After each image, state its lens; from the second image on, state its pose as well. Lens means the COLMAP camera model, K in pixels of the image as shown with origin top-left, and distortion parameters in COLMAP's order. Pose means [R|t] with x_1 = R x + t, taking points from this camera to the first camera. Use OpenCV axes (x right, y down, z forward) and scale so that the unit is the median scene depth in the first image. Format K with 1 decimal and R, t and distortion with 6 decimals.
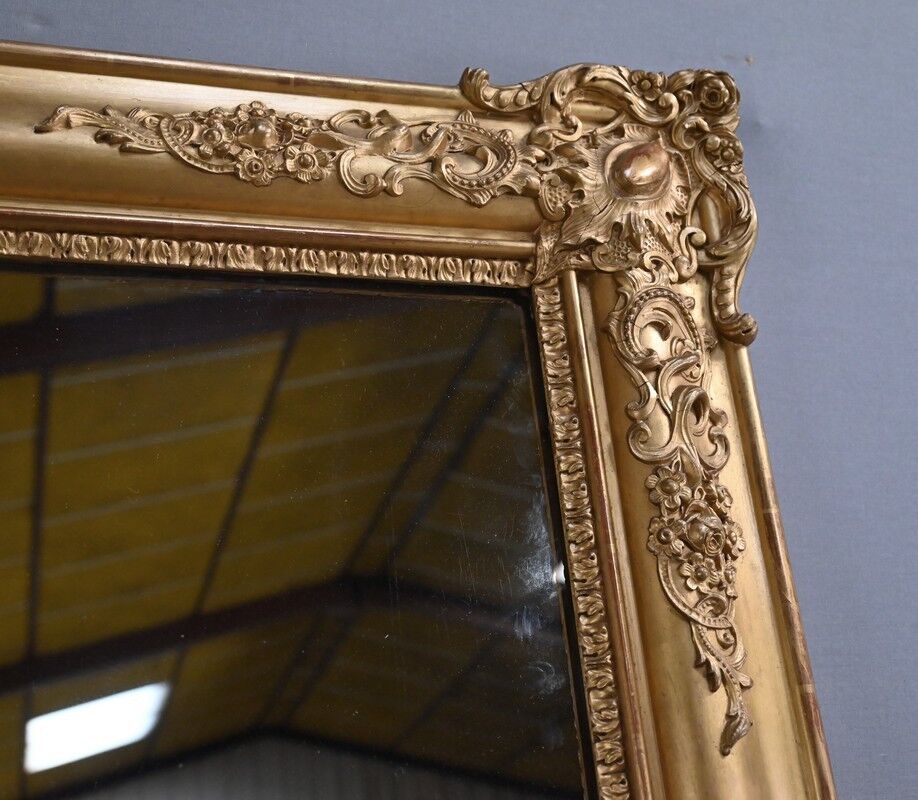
lens RADIAL K [[1285.4, 0, 459.0], [0, 1285.4, 400.0], [0, 0, 1]] dist [0.008103, 0.017770]
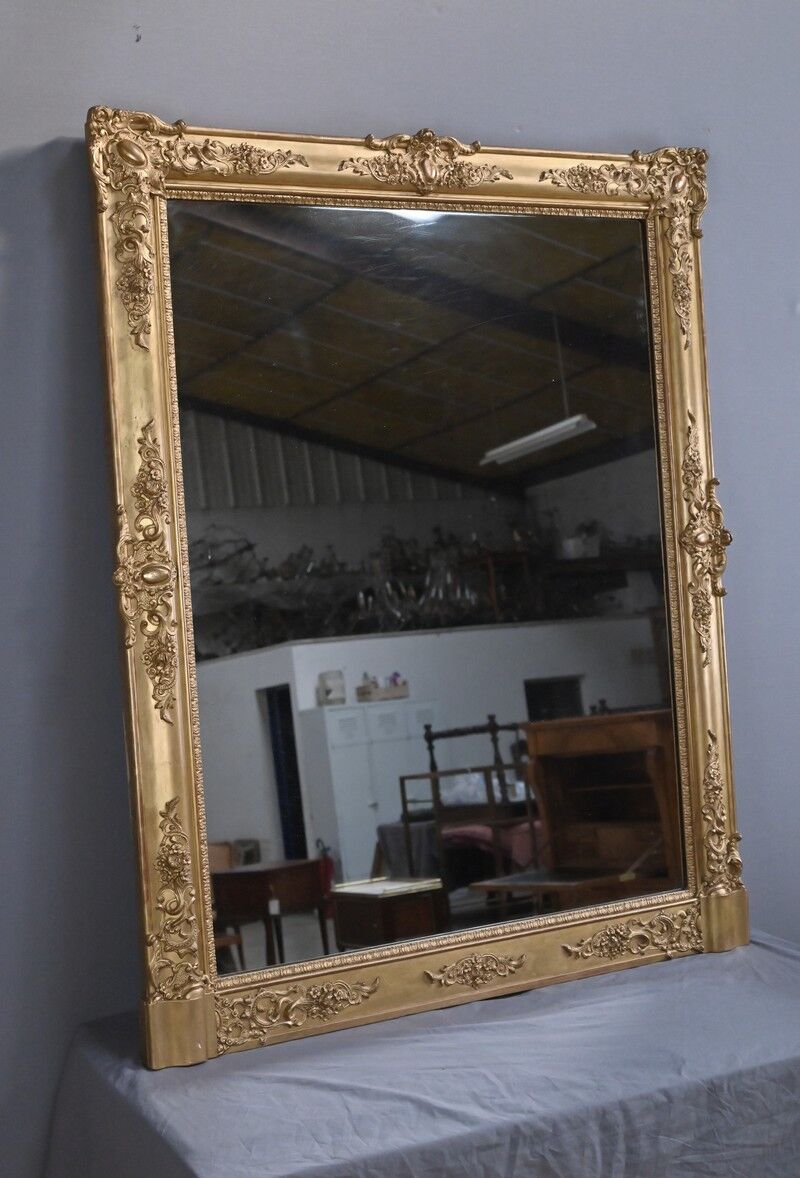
lens RADIAL K [[1696.9, 0, 398.6], [0, 1696.9, 552.3], [0, 0, 1]] dist [-0.001026, 0.000049]
pose [[0.979737, 0.035879, 0.197051, -1.410181], [-0.107669, 0.923928, 0.367104, -0.829893], [-0.168889, -0.380881, 0.909069, -3.274882]]
